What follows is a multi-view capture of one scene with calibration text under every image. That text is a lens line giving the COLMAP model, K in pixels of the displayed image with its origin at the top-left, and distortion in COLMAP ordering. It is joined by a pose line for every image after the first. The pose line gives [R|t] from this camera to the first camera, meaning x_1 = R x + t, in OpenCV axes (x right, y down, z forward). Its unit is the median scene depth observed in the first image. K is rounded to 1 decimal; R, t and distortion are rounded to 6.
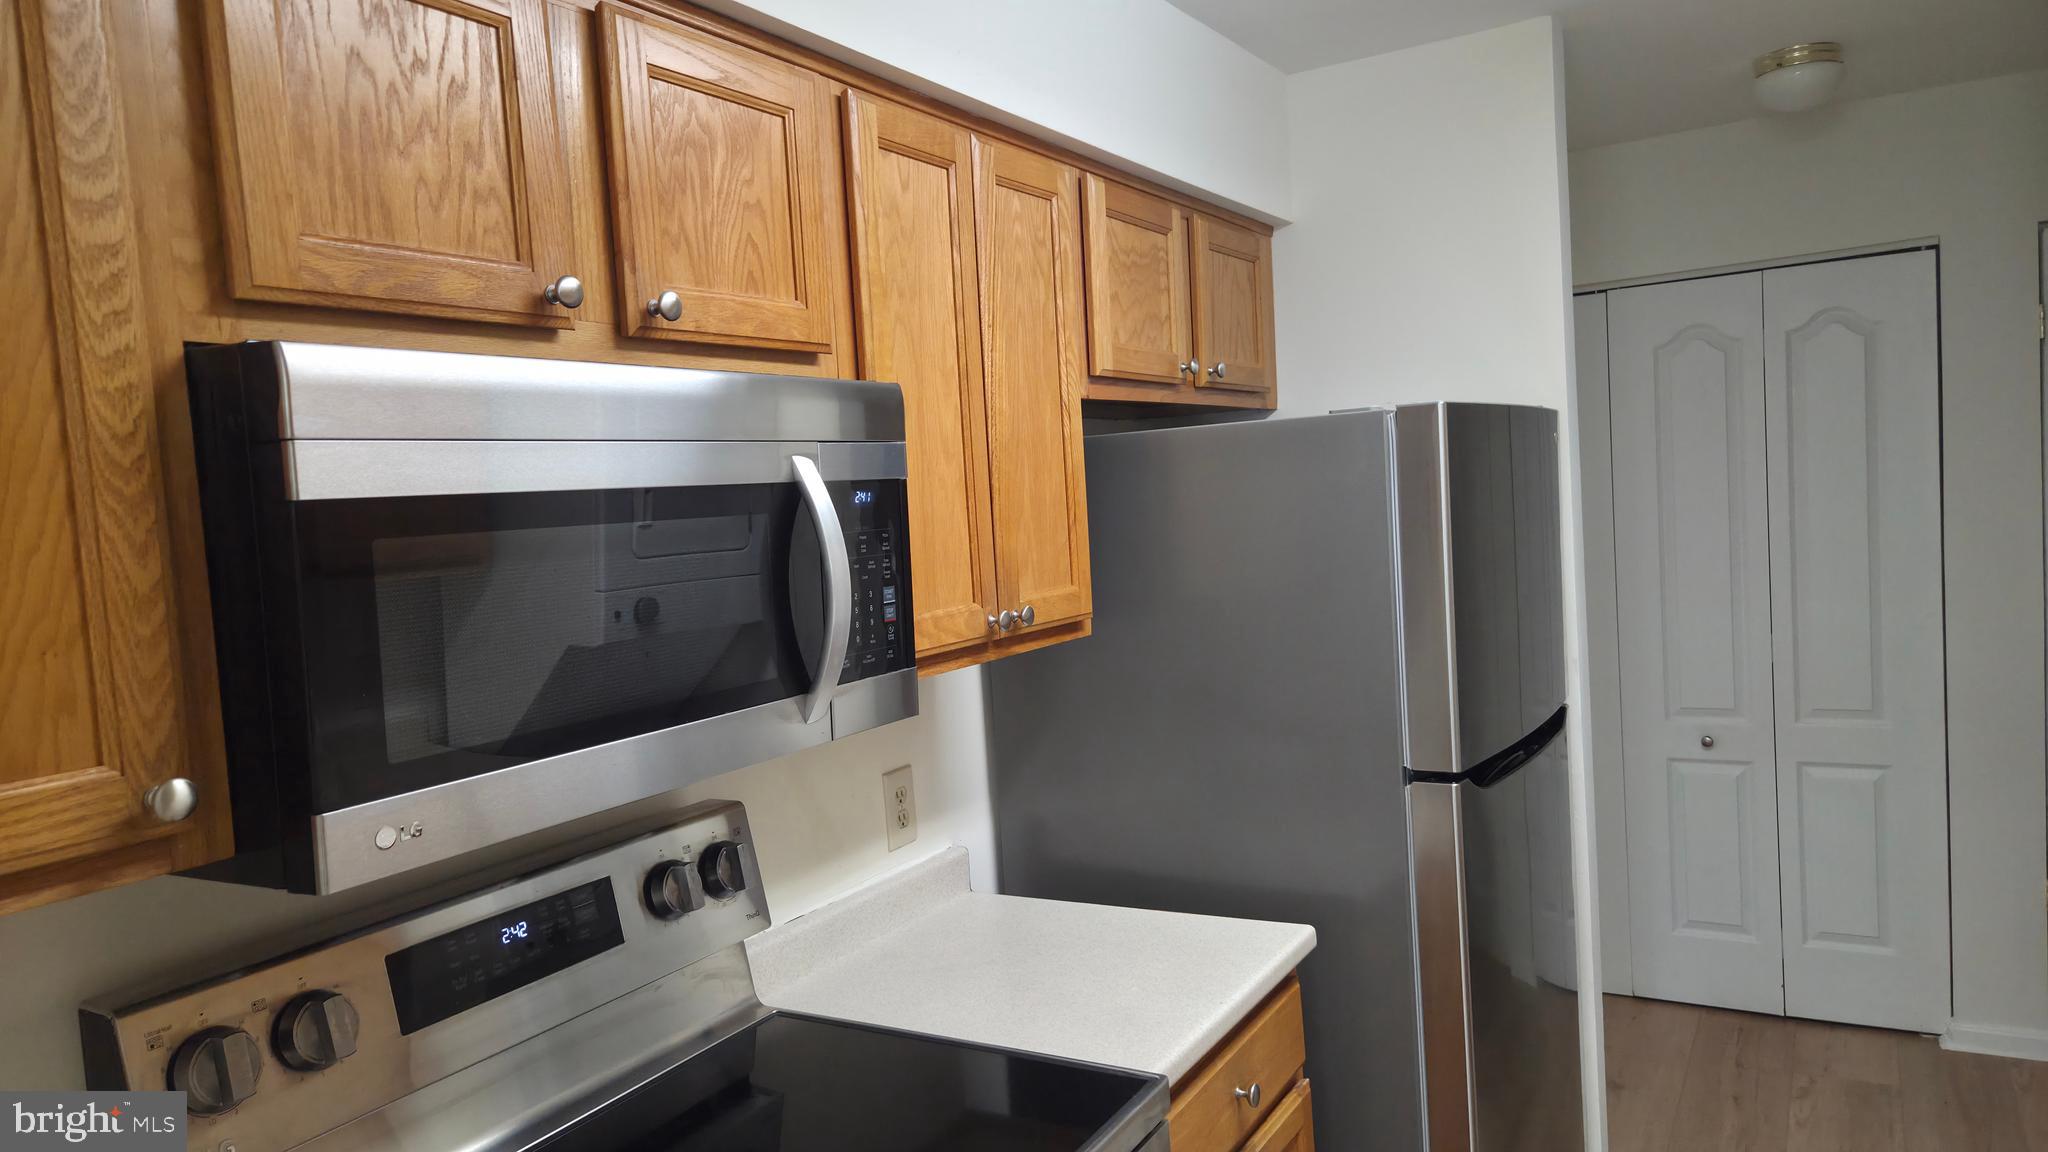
lens RADIAL K [[1392.0, 0, 1007.9], [0, 1392.0, 582.4], [0, 0, 1]] dist [0.076586, -0.057138]
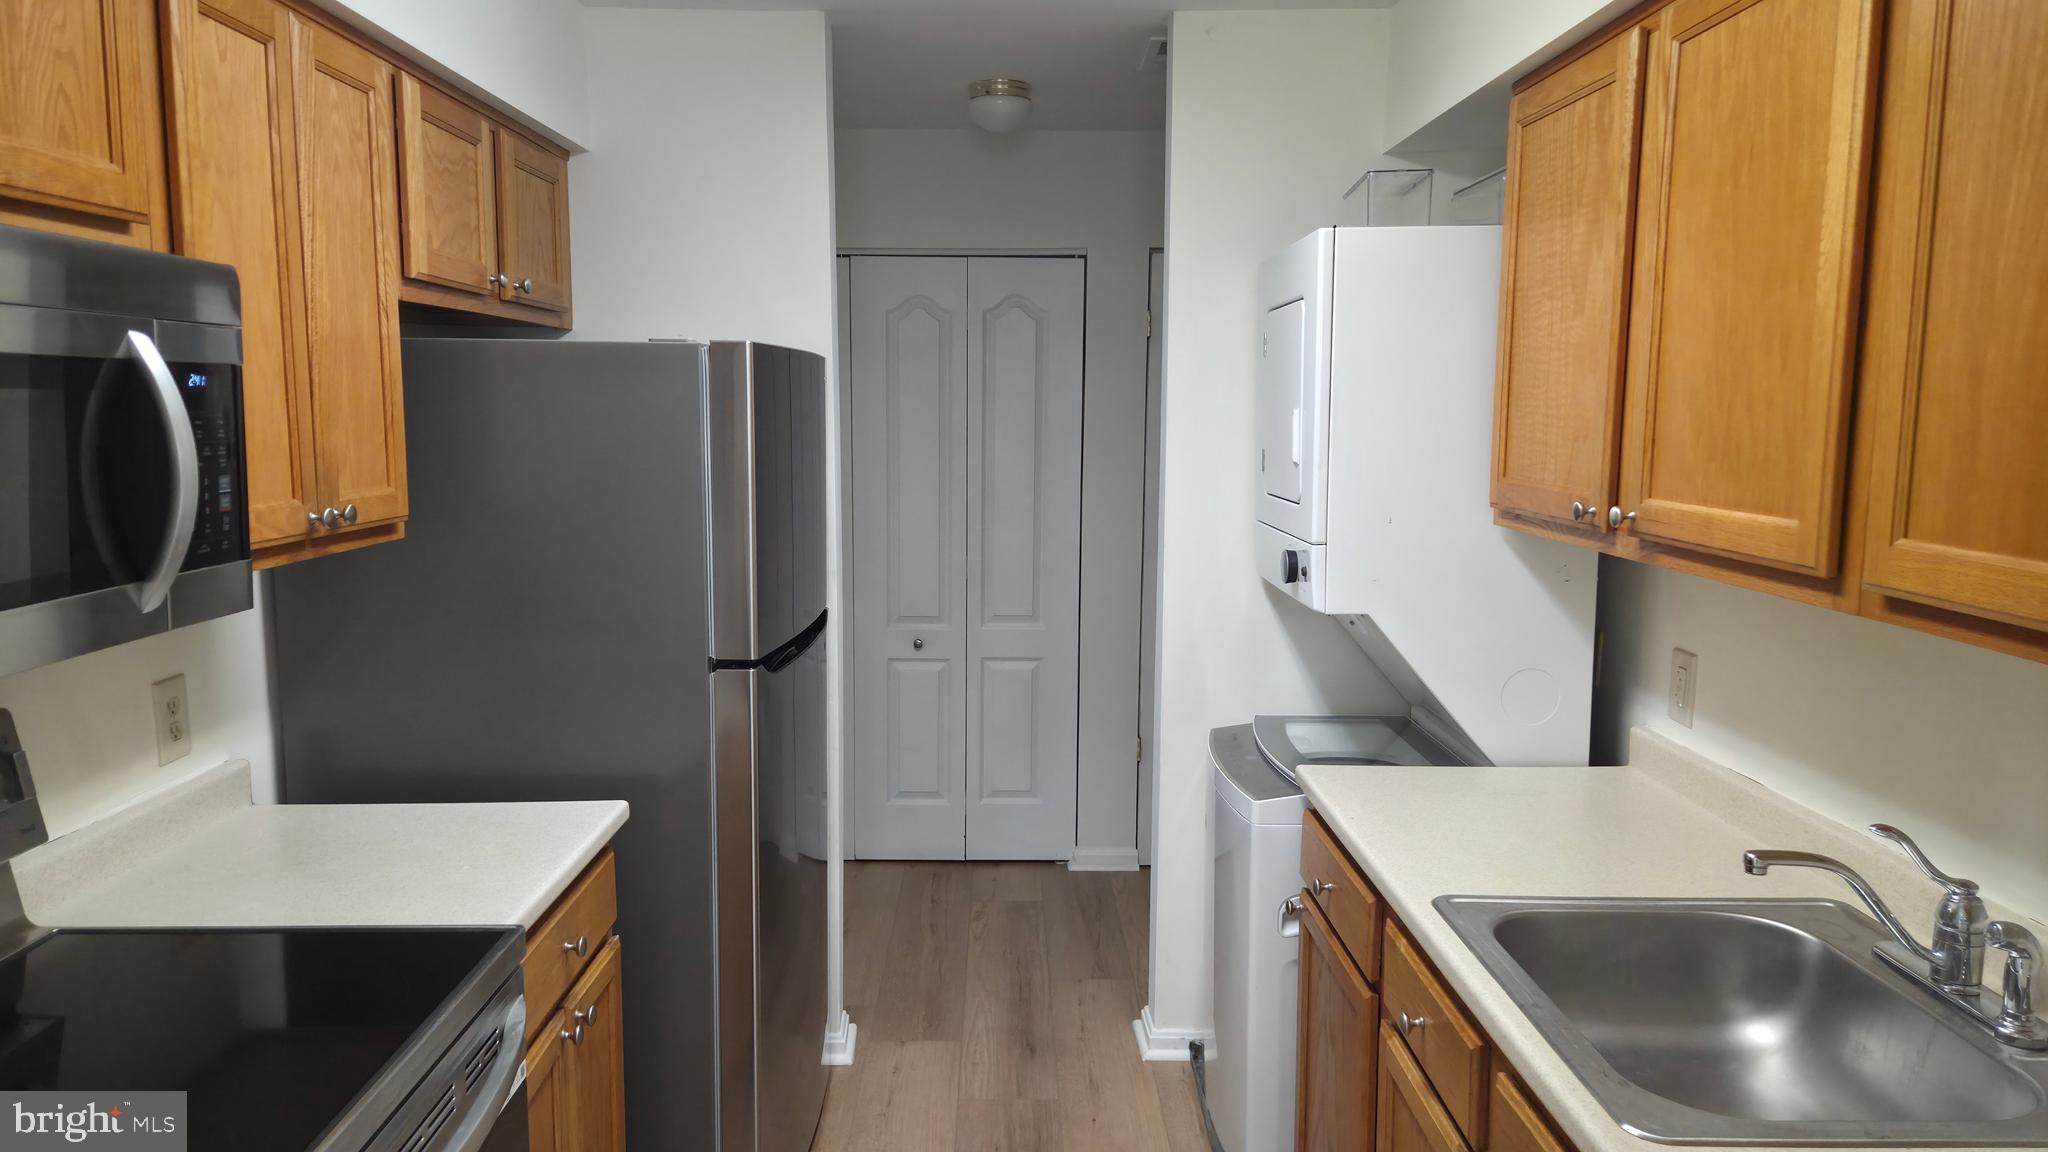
lens RADIAL K [[1392.0, 0, 1026.1], [0, 1392.0, 577.5], [0, 0, 1]] dist [0.076586, -0.057138]
pose [[0.850433, 0.005425, 0.526056, -0.095680], [-0.029612, 0.998855, 0.037570, 0.015121], [-0.525250, -0.047528, 0.849620, -0.103083]]
